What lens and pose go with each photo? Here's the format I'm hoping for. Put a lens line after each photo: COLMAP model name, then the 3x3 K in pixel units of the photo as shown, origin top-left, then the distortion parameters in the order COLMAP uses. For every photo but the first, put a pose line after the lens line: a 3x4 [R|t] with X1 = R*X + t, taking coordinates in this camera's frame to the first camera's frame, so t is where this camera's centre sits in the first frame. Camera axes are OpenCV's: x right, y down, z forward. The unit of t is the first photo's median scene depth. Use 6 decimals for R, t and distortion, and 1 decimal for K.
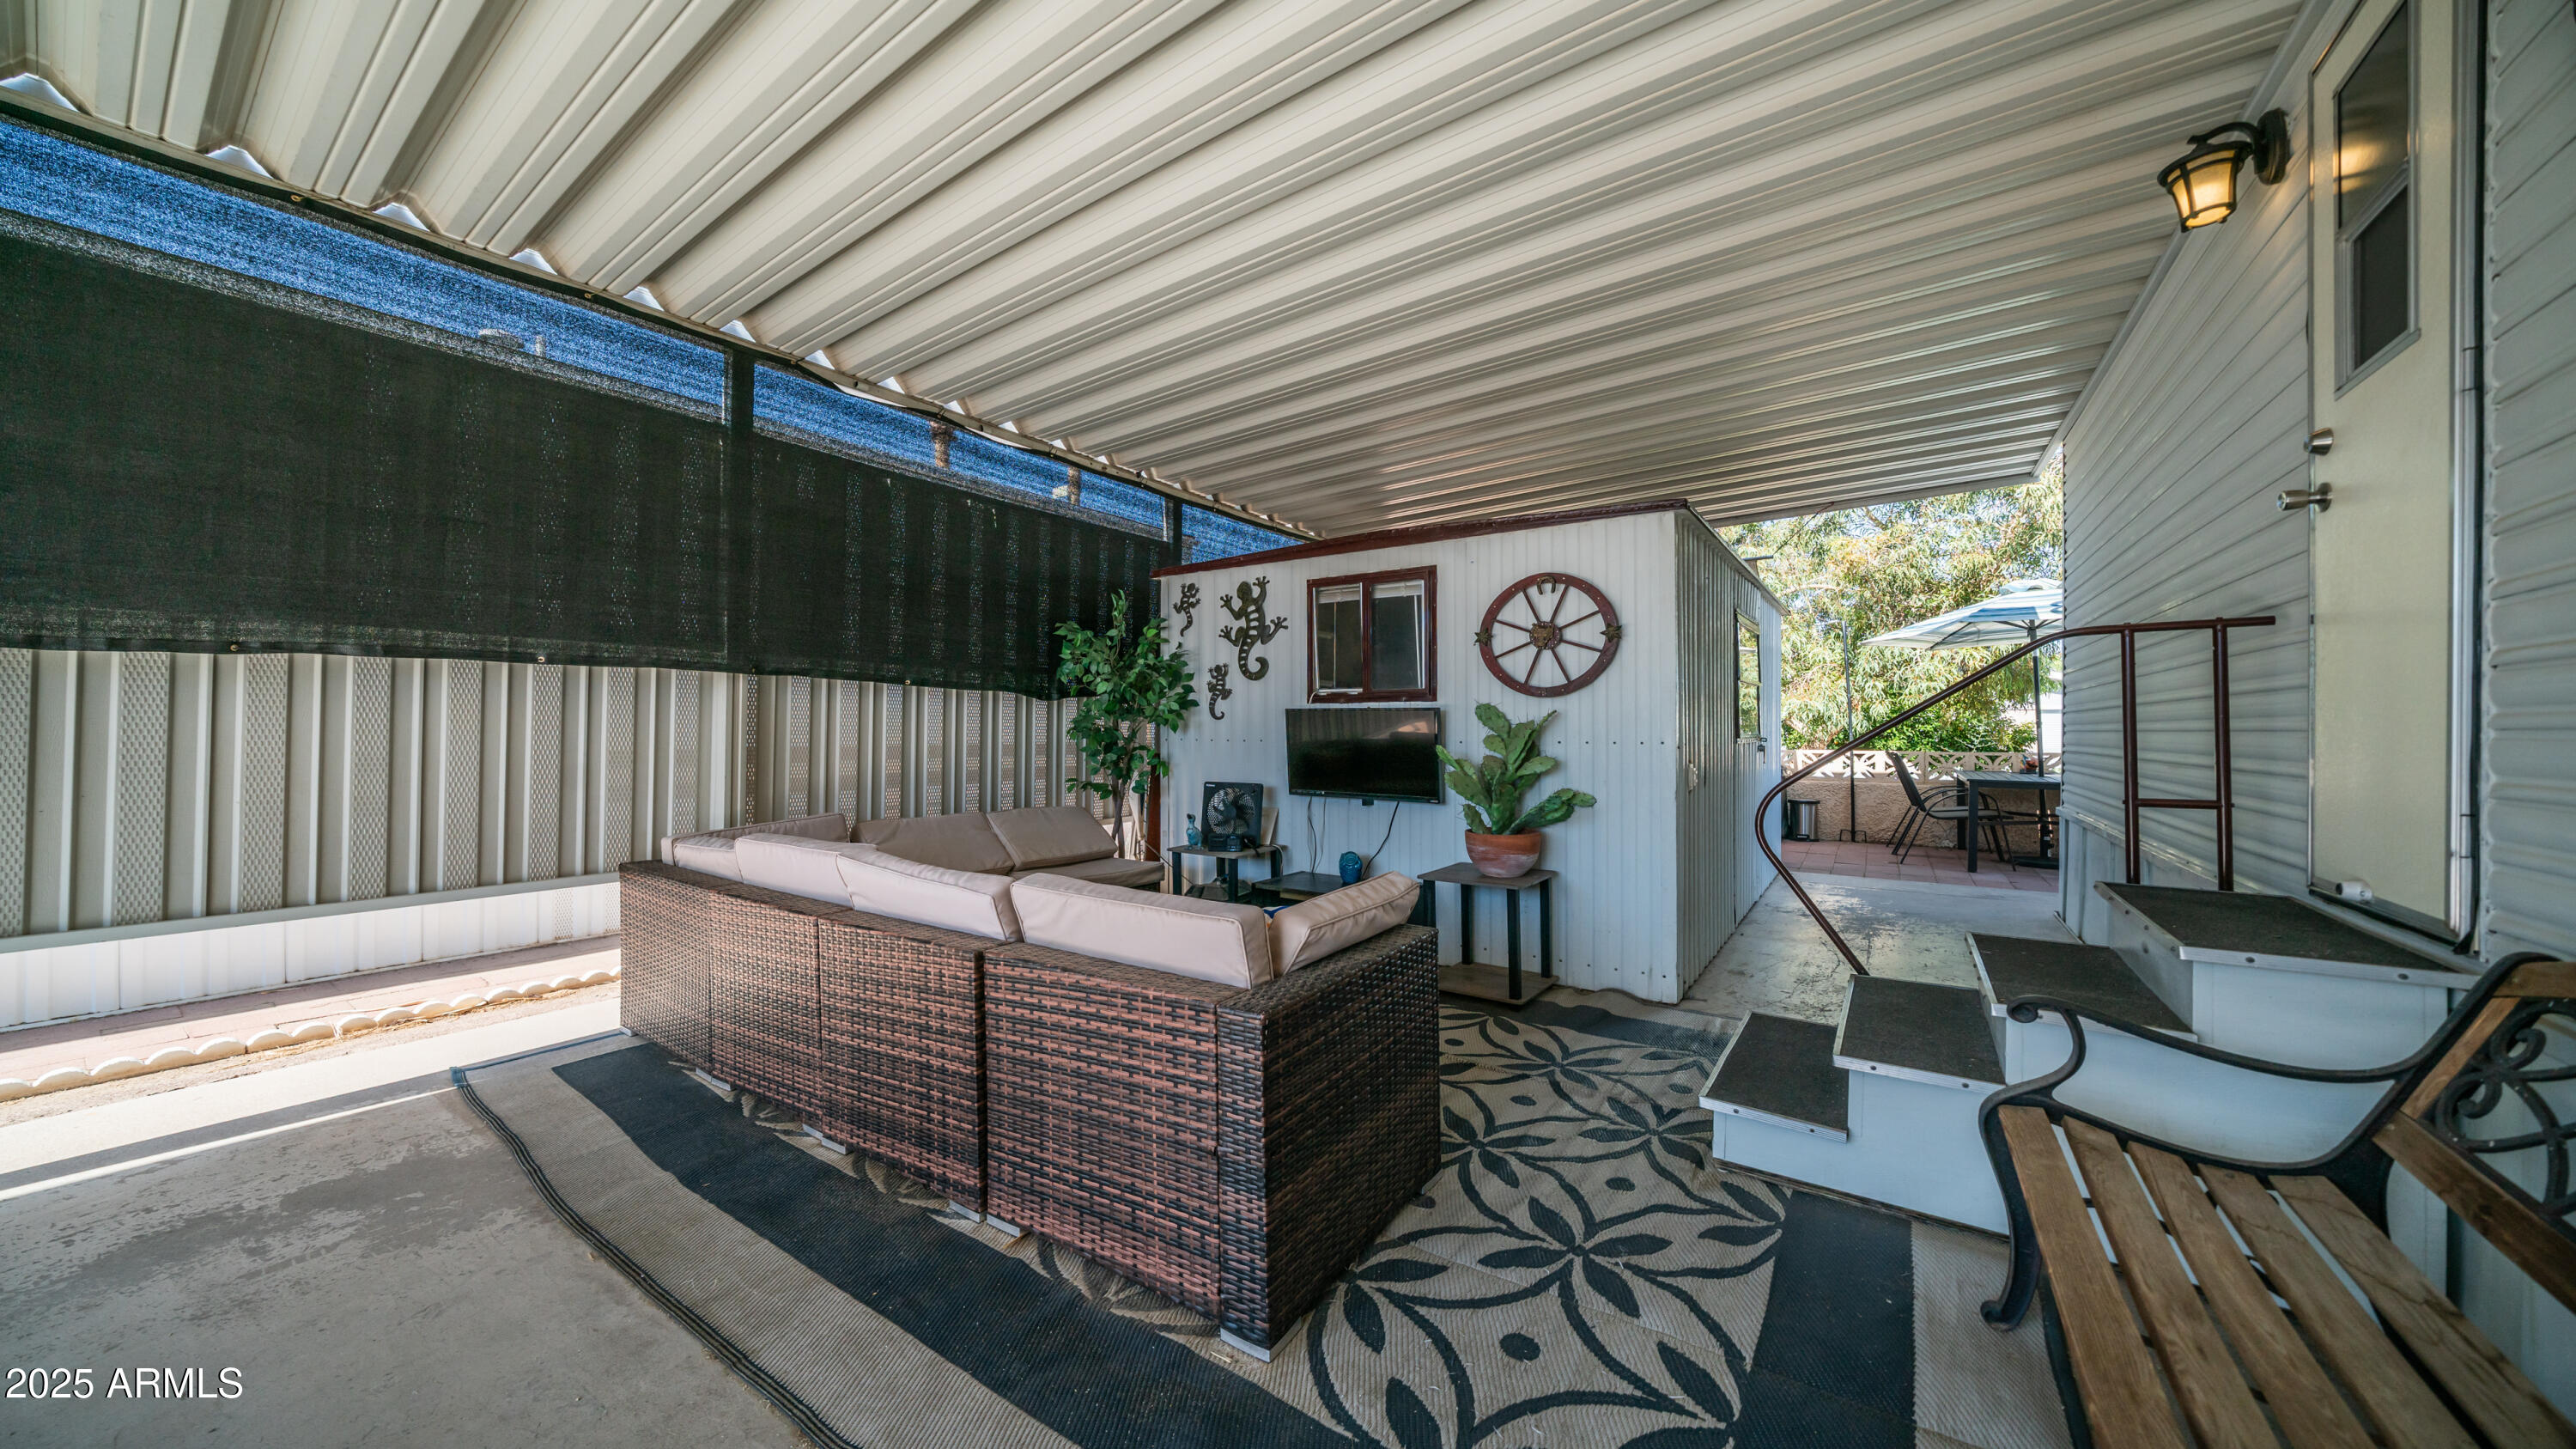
lens RADIAL K [[783.5, 0, 1195.6], [0, 783.5, 708.6], [0, 0, 1]] dist [-0.000462, -0.000031]
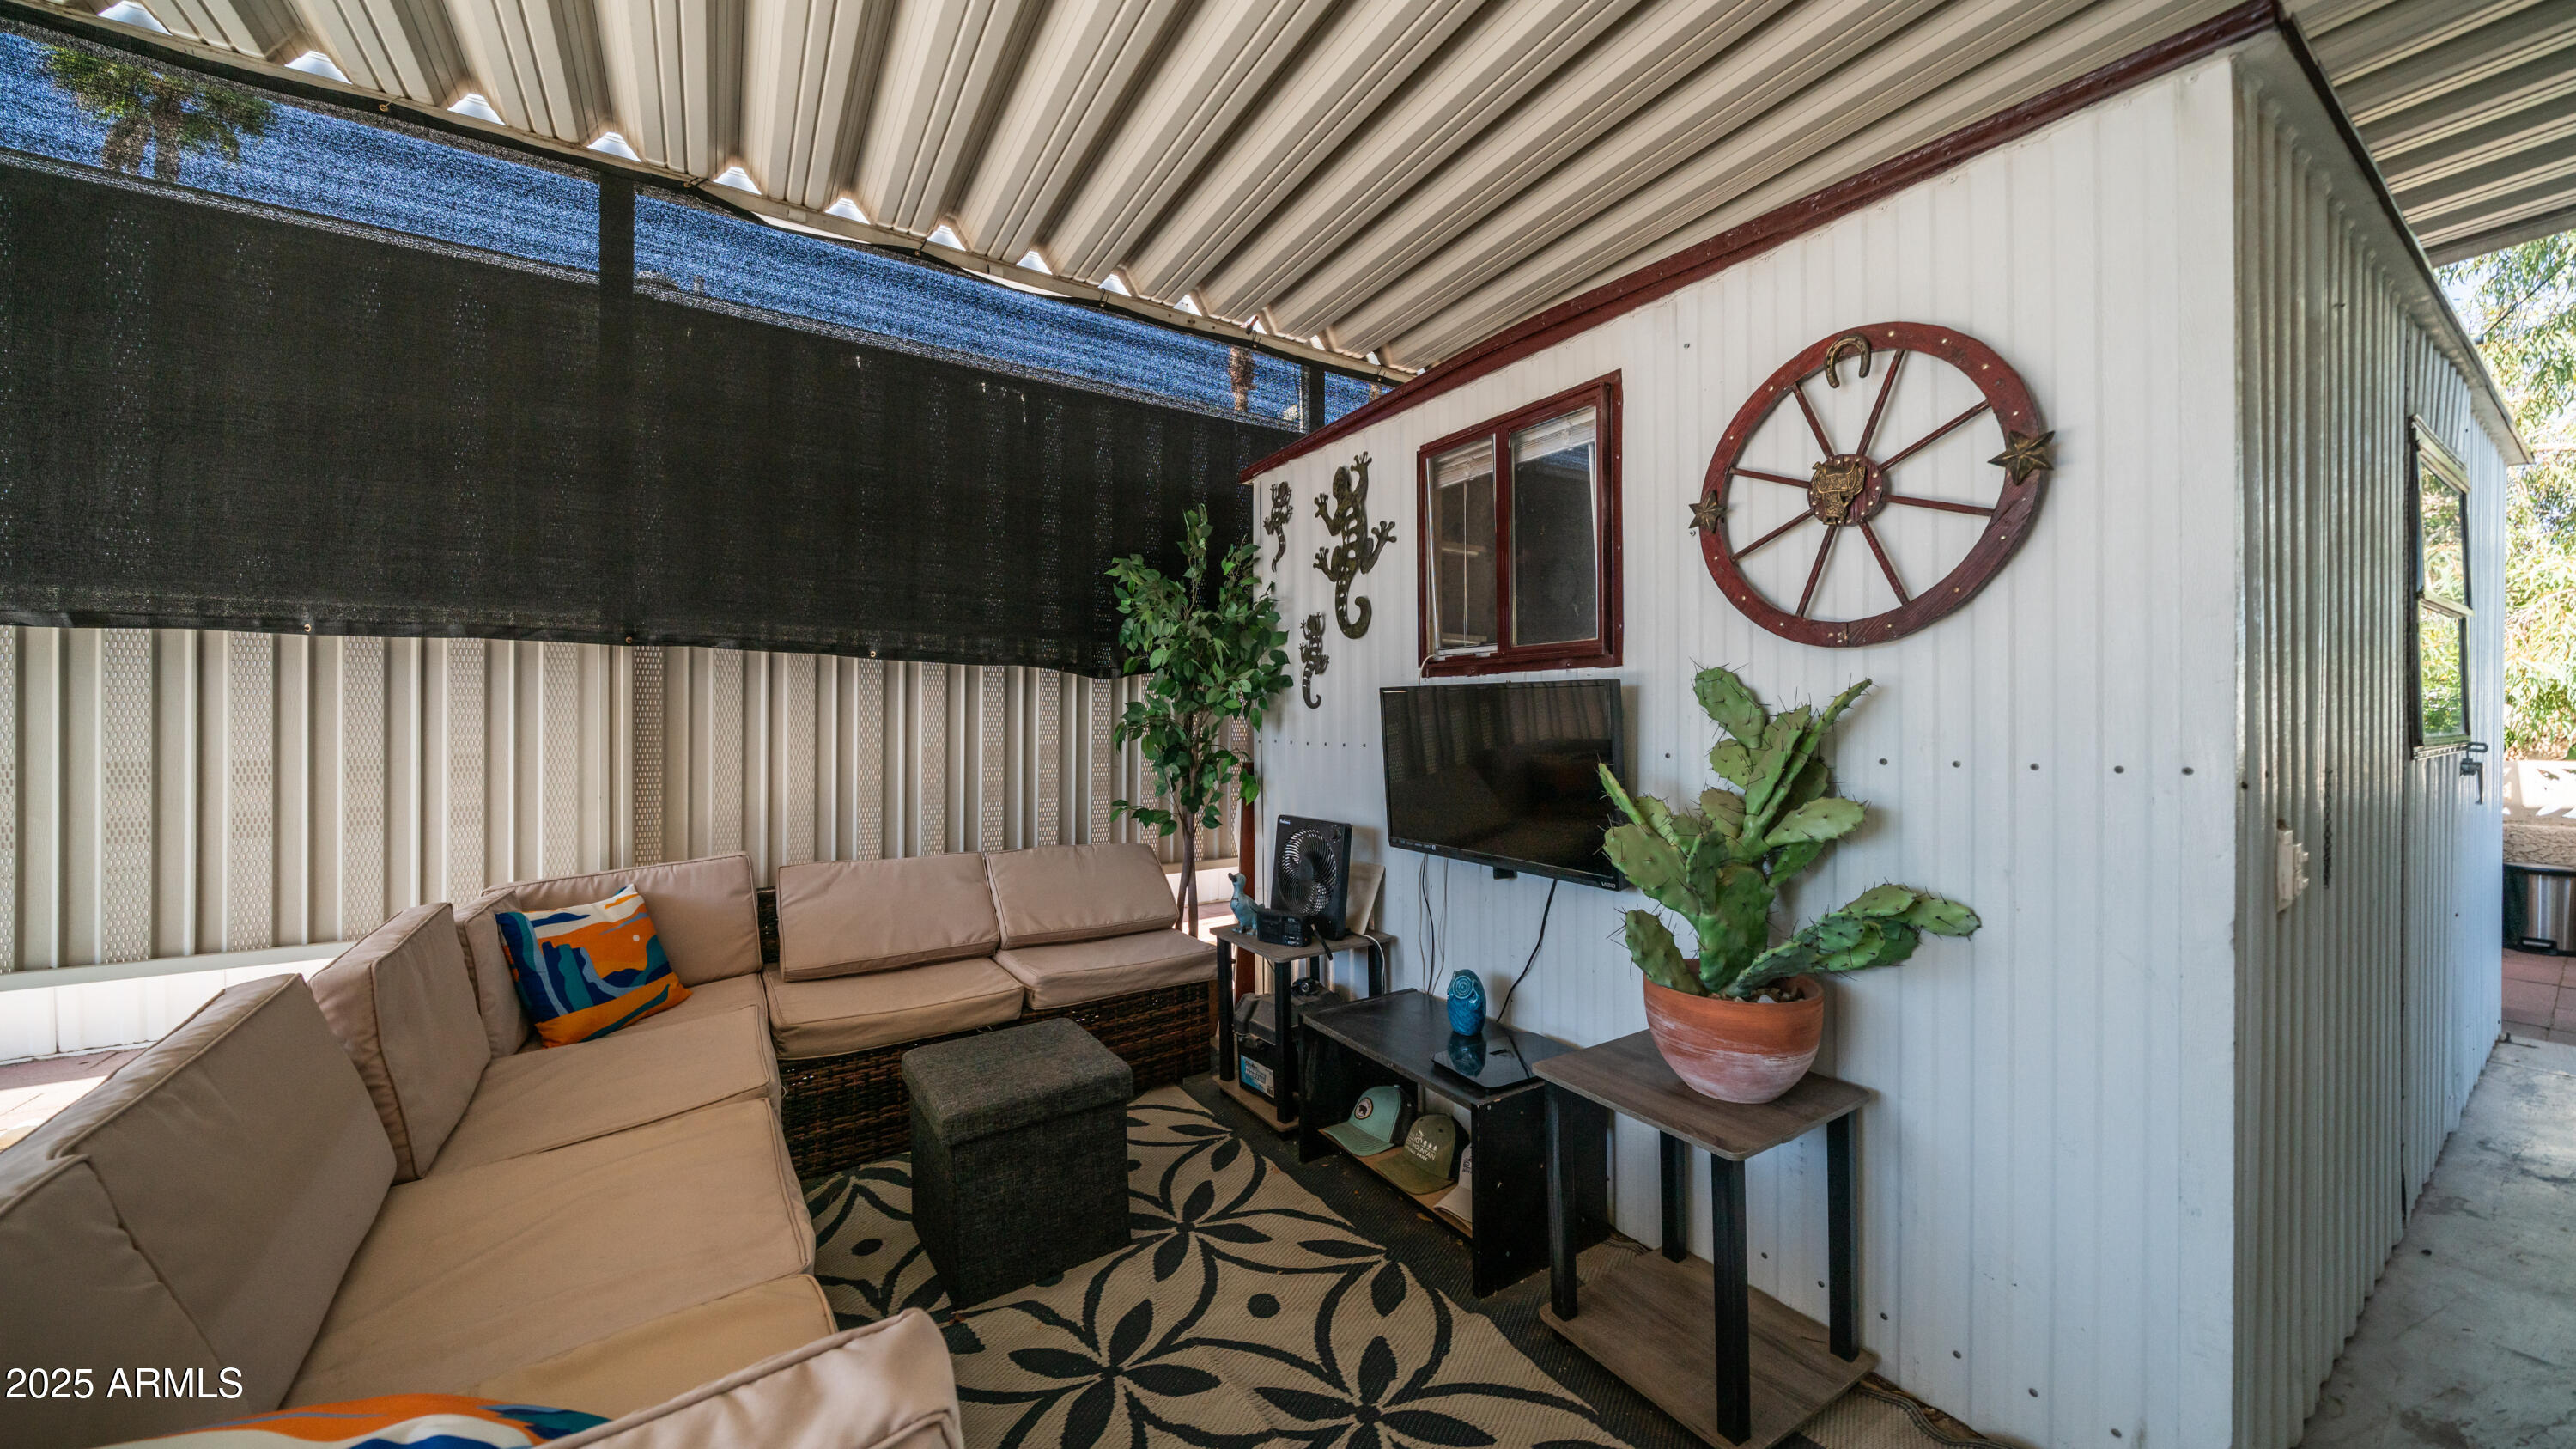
lens RADIAL K [[813.4, 0, 1450.2], [0, 813.4, 710.1], [0, 0, 1]] dist [-0.004925, -0.000058]
pose [[0.975520, -0.004119, -0.219872, 0.279104], [0.007107, 0.999893, 0.012798, 0.008704], [0.219796, -0.014048, 0.975445, 0.454334]]
